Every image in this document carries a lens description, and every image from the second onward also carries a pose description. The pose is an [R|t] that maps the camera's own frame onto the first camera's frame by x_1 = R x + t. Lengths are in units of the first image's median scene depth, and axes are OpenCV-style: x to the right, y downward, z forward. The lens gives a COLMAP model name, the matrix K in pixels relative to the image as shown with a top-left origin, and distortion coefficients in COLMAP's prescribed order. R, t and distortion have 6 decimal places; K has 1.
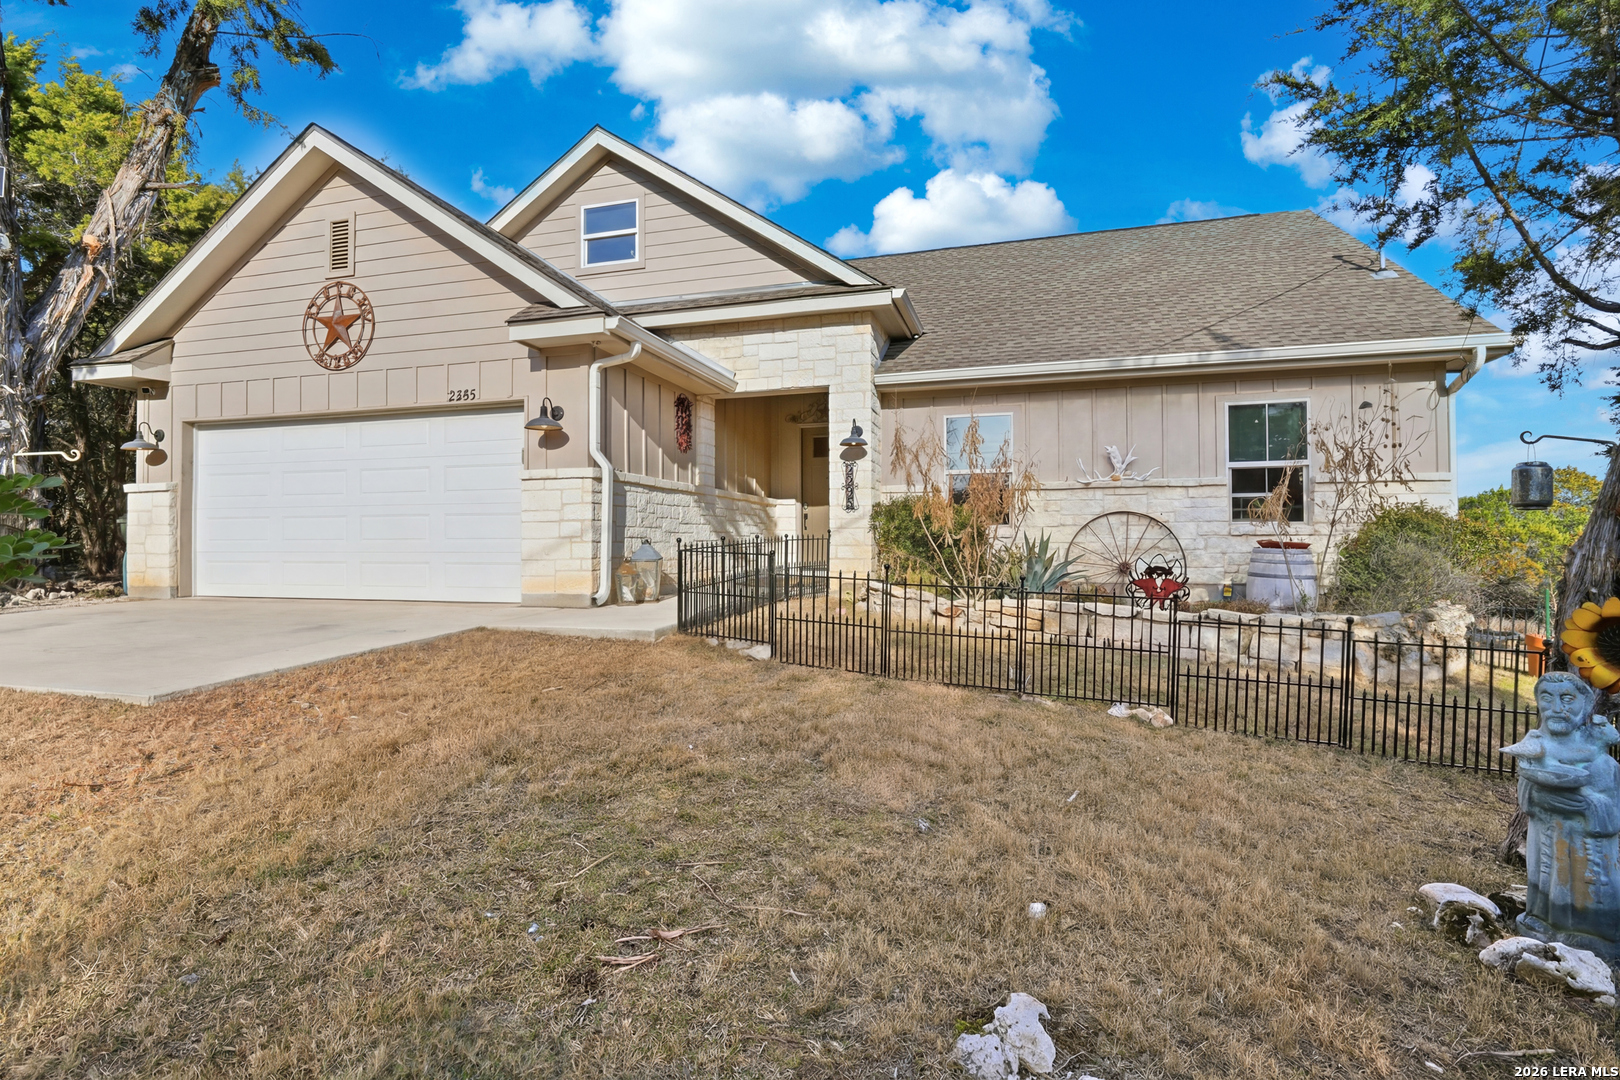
lens RADIAL K [[755.6, 0, 808.8], [0, 755.6, 539.5], [0, 0, 1]] dist [0.001836, 0.000175]
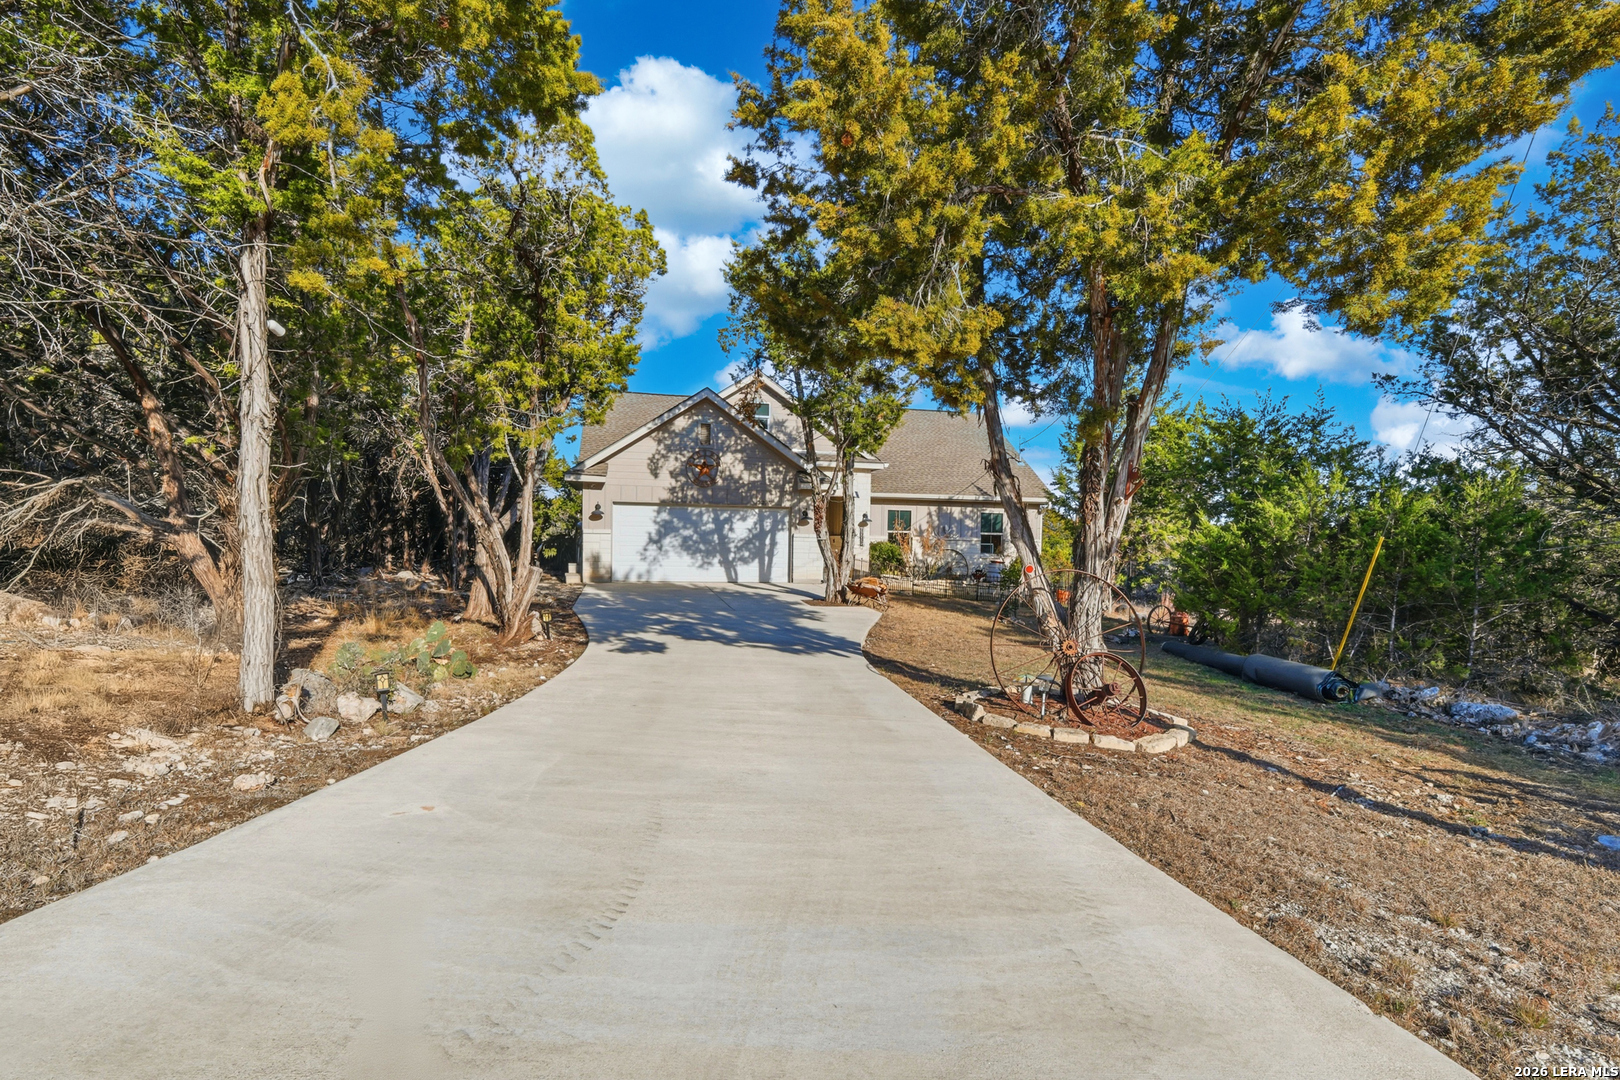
lens RADIAL K [[755.6, 0, 818.8], [0, 755.6, 538.8], [0, 0, 1]] dist [0.001836, 0.000175]
pose [[0.857839, 0.018968, 0.513569, -1.463145], [-0.020240, 0.999790, -0.003118, -0.059142], [-0.513520, -0.007720, 0.858043, -1.159009]]
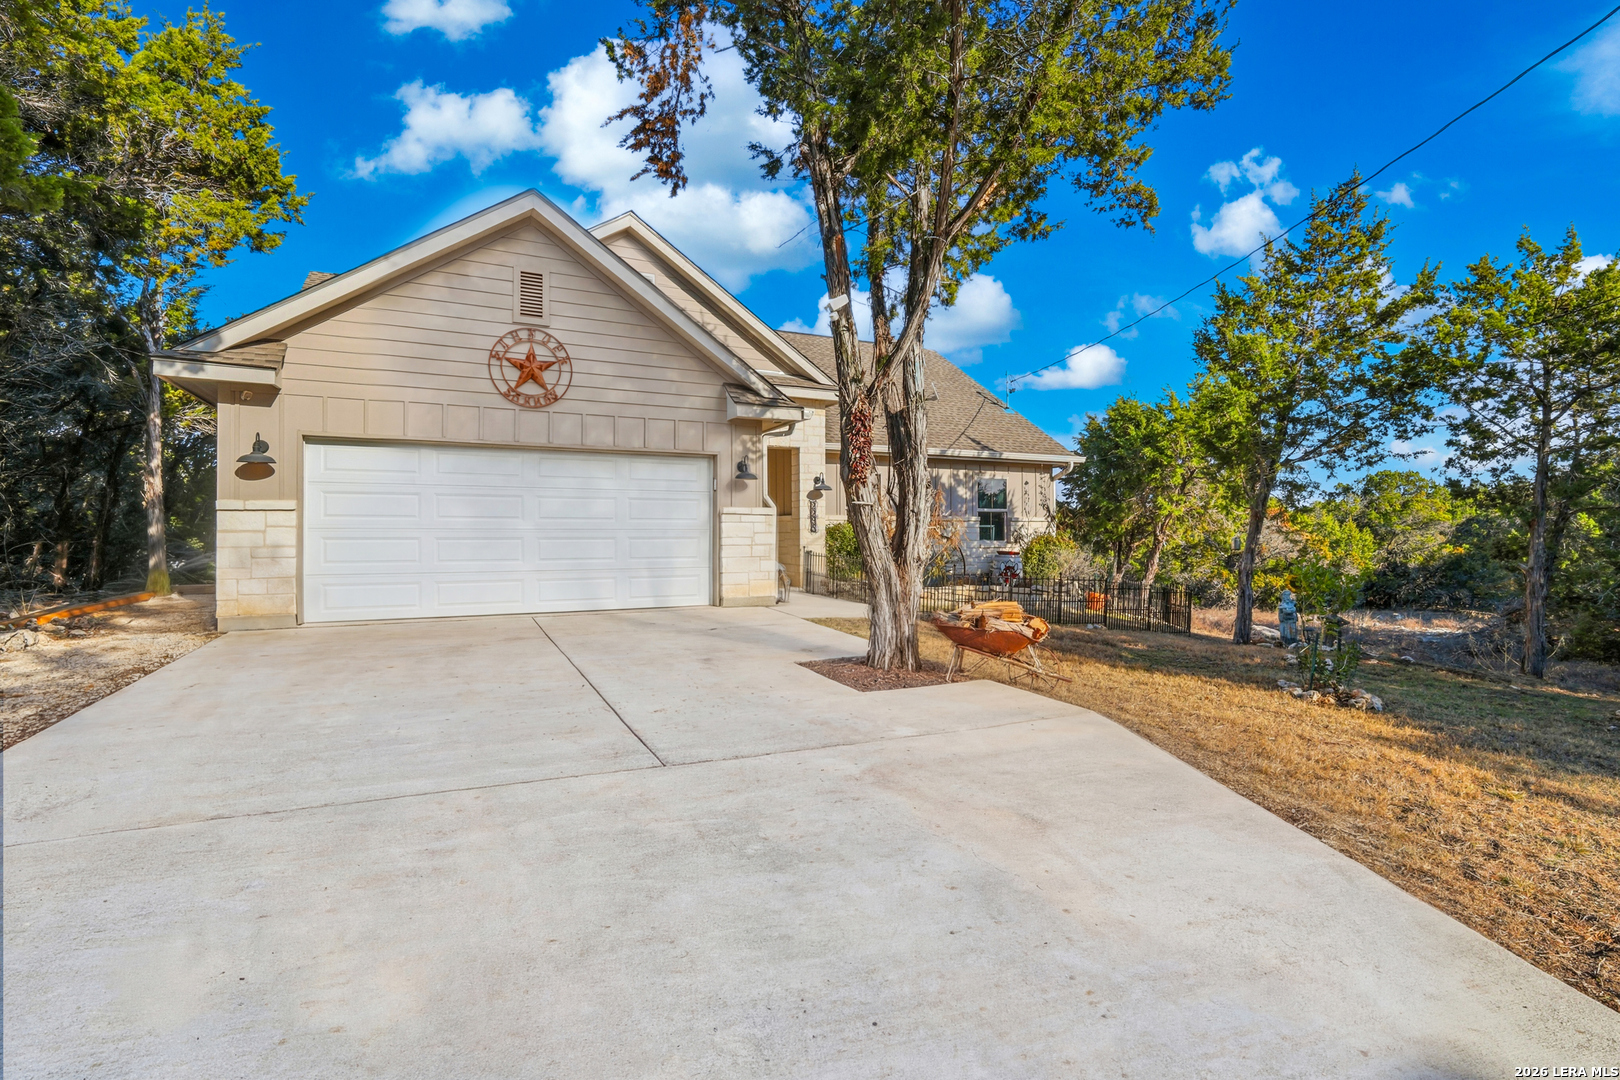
lens RADIAL K [[755.6, 0, 822.9], [0, 755.6, 543.7], [0, 0, 1]] dist [0.001836, 0.000175]
pose [[0.723105, -0.008483, 0.690686, -1.034429], [0.000901, 0.999935, 0.011337, -0.037066], [-0.690737, -0.007576, 0.723066, -0.089673]]
